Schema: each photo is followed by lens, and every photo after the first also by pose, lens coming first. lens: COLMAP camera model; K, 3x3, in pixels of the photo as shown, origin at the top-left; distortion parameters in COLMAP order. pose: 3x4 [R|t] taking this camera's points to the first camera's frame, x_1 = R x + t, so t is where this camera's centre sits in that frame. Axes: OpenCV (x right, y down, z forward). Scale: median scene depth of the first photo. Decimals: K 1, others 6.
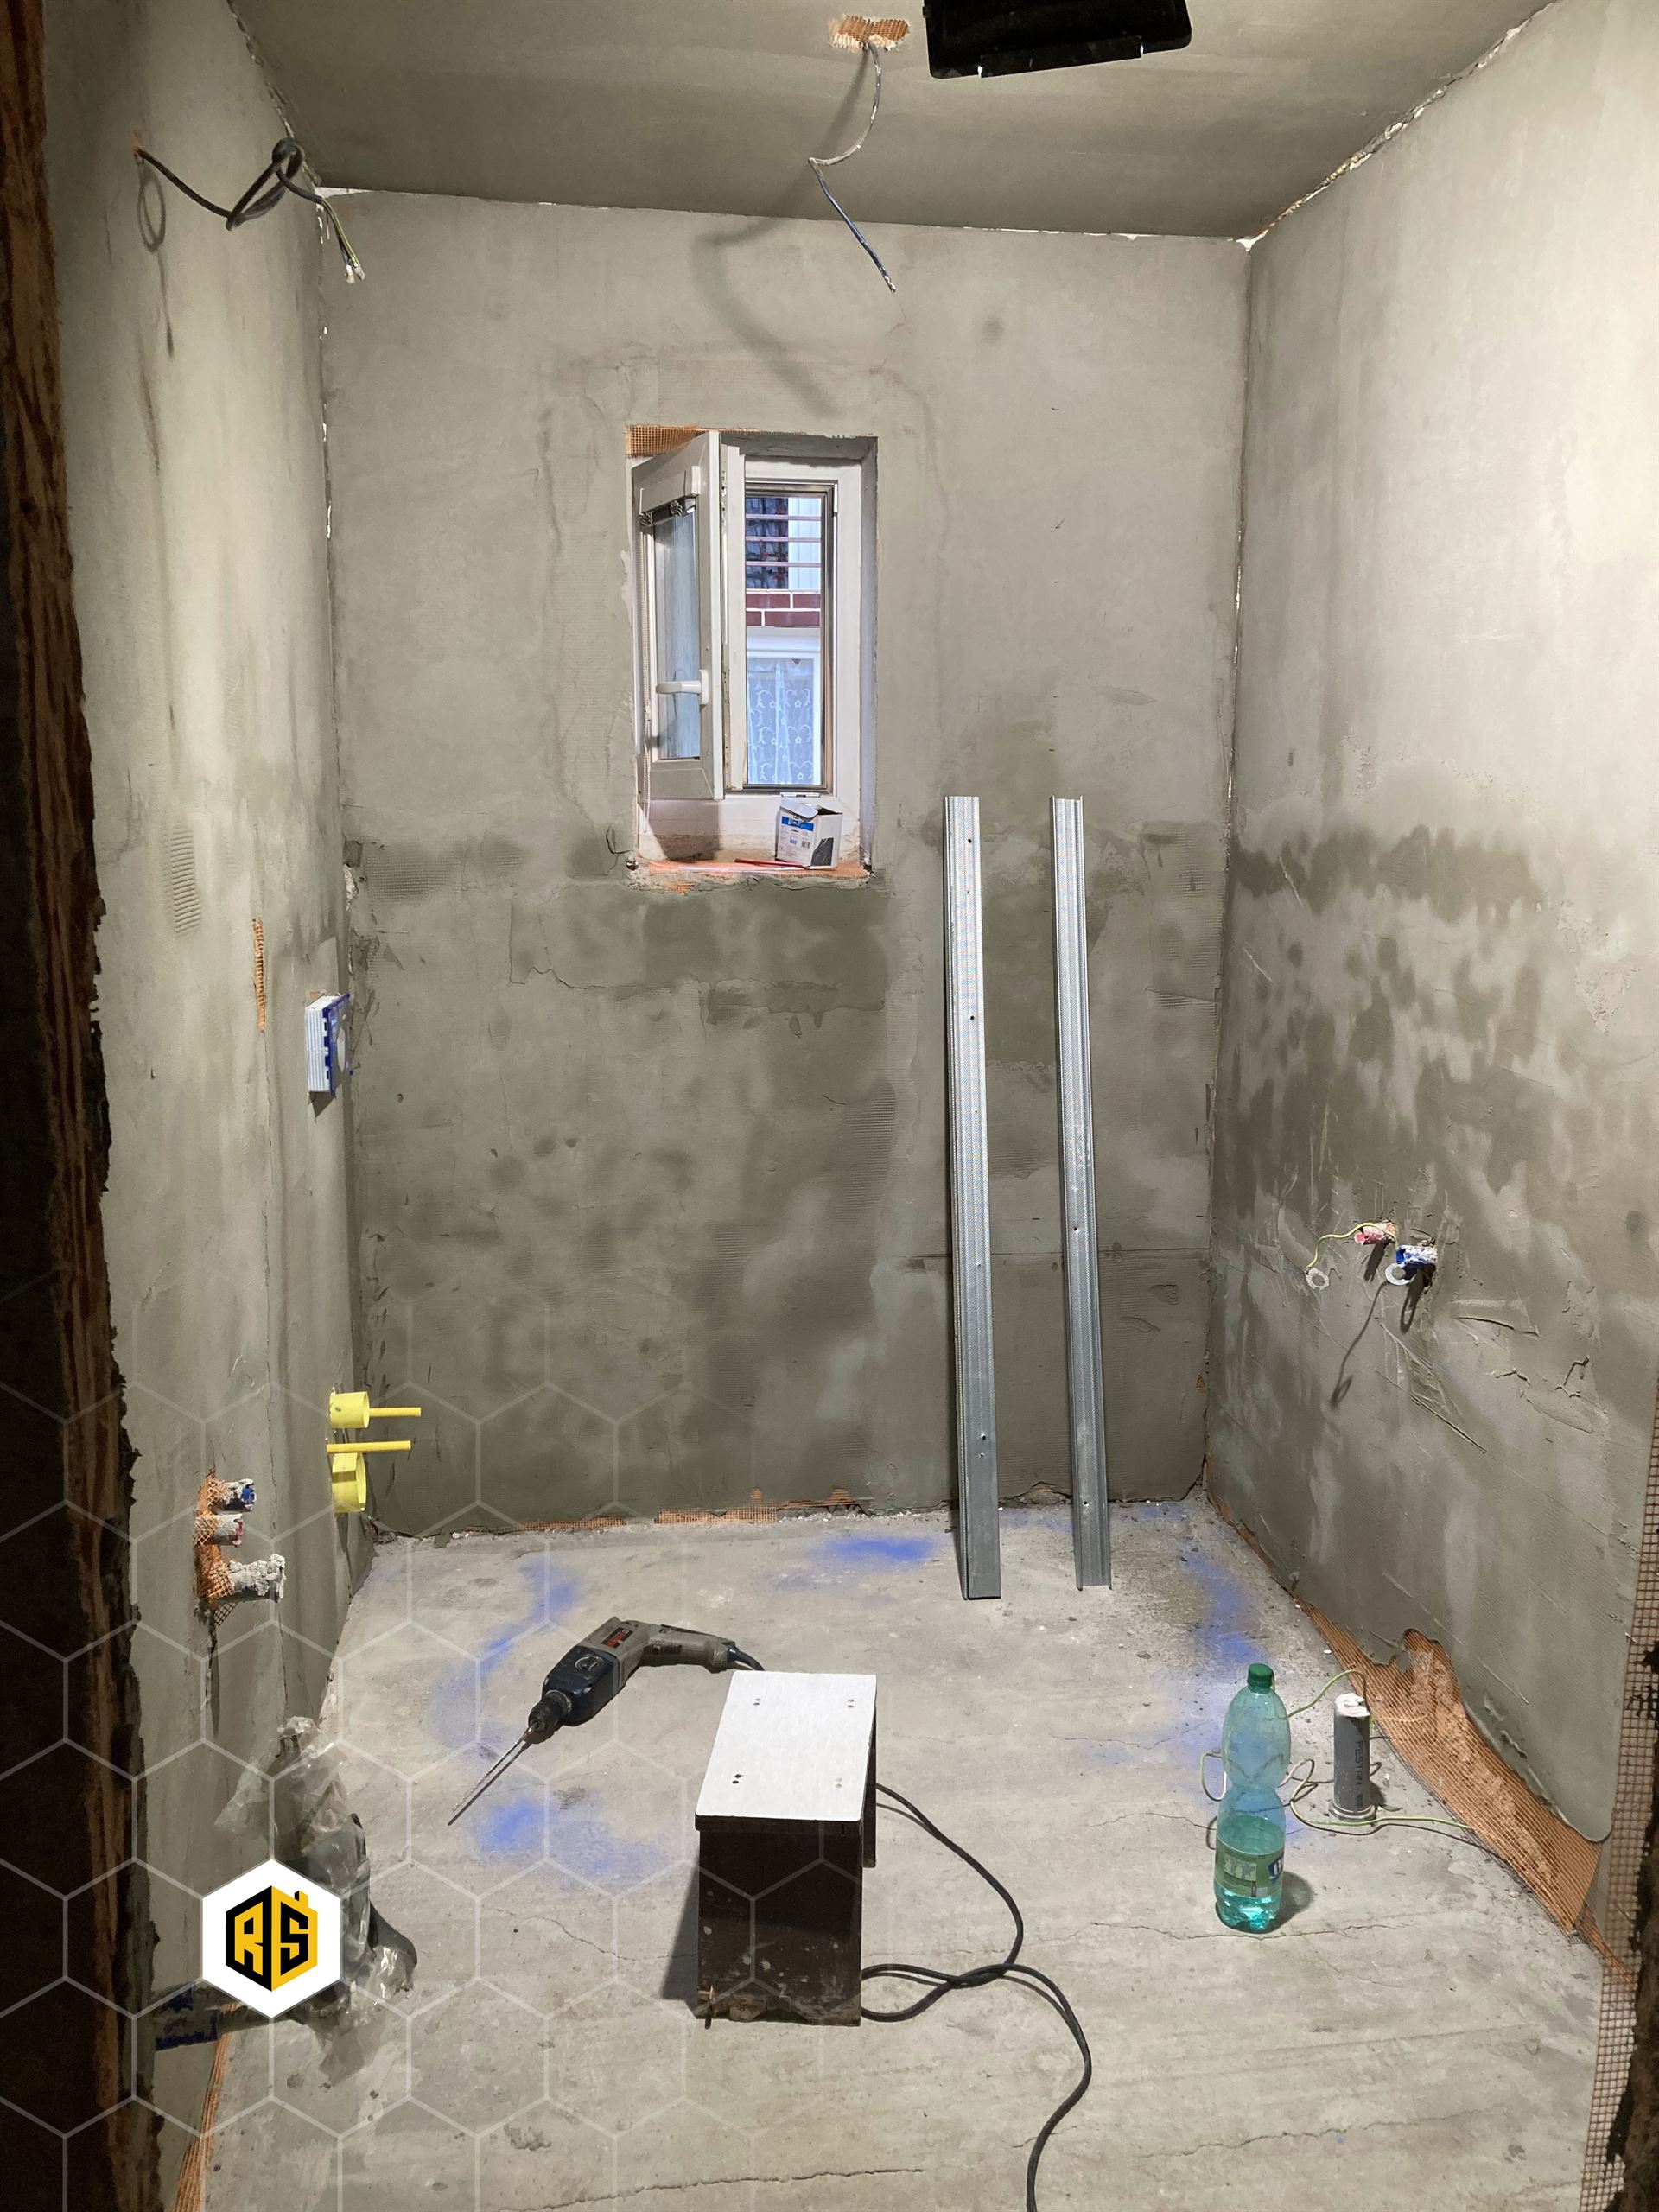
lens RADIAL K [[1787.9, 0, 863.7], [0, 1787.9, 1114.3], [0, 0, 1]] dist [0.030101, -0.030378]
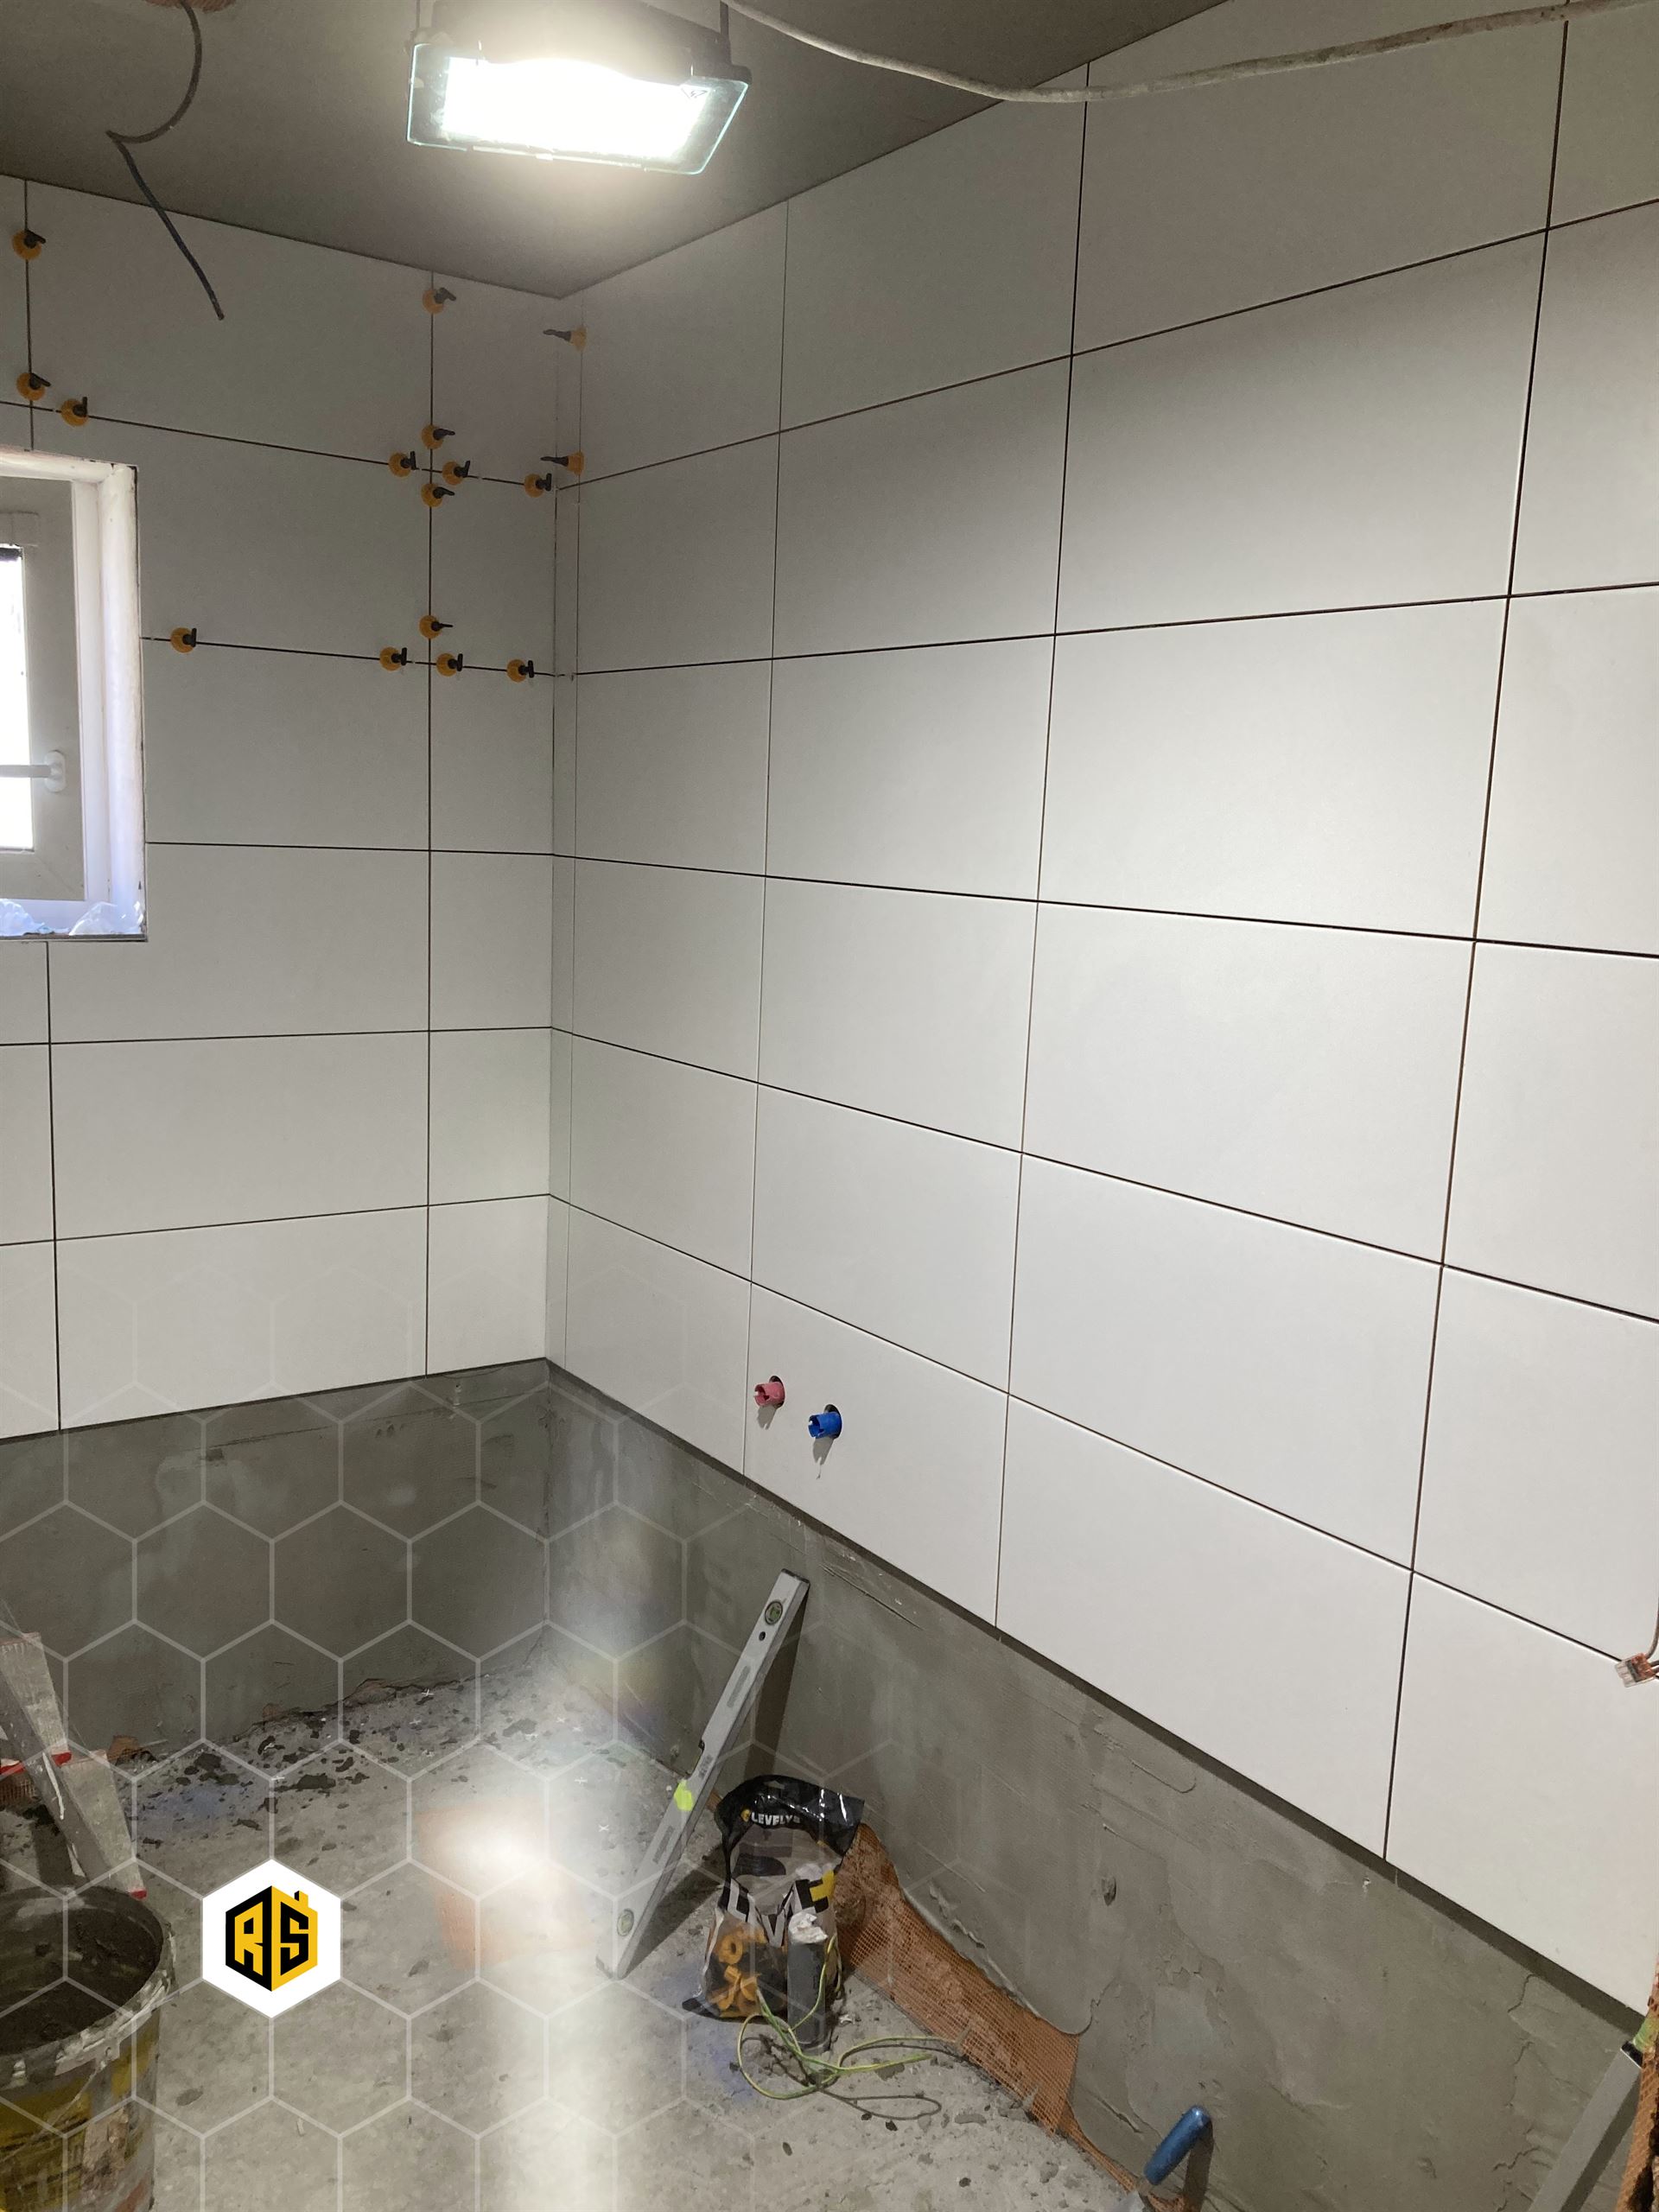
lens RADIAL K [[1787.9, 0, 848.1], [0, 1787.9, 1120.2], [0, 0, 1]] dist [0.030101, -0.030378]
pose [[0.892393, -0.046804, 0.448825, -0.087983], [0.043536, 0.998897, 0.017605, -0.085875], [-0.449154, 0.003830, 0.893446, 0.135050]]
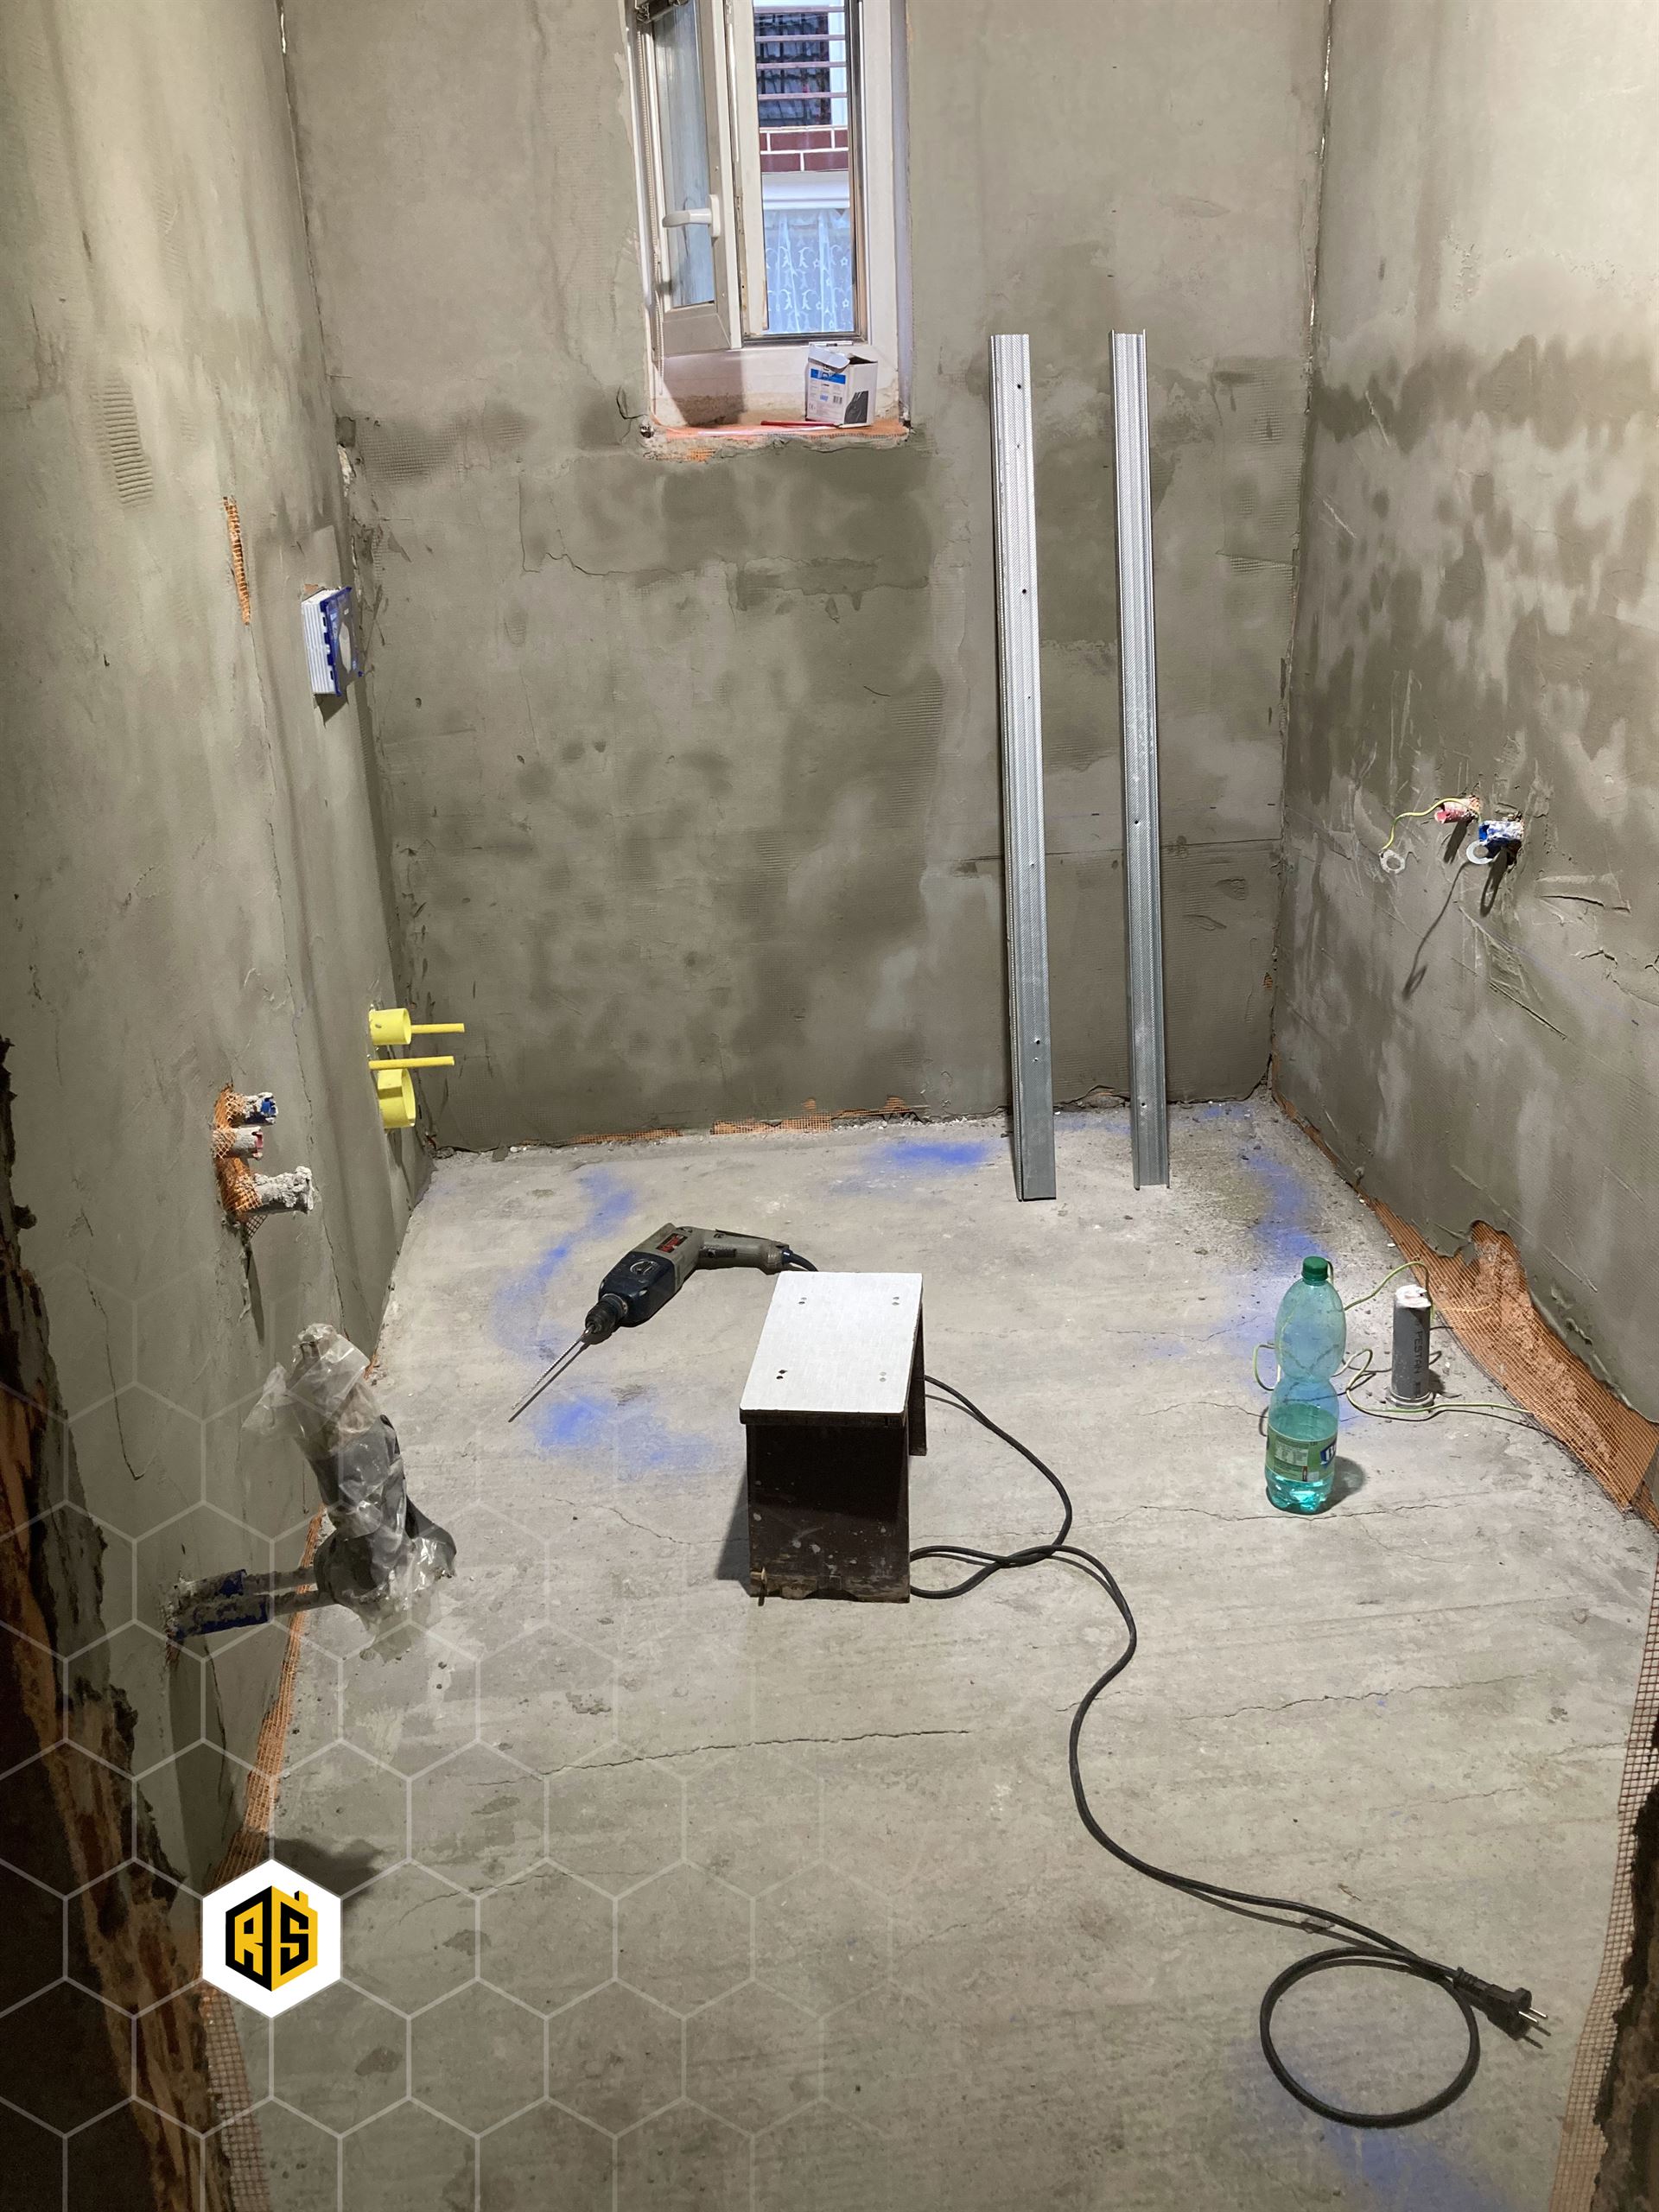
lens RADIAL K [[1787.9, 0, 848.1], [0, 1787.9, 1110.6], [0, 0, 1]] dist [0.030101, -0.030378]
pose [[0.998199, -0.021905, -0.055853, 0.018247], [0.033008, 0.977917, 0.206369, 0.015141], [0.050099, -0.207841, 0.976879, 0.041946]]
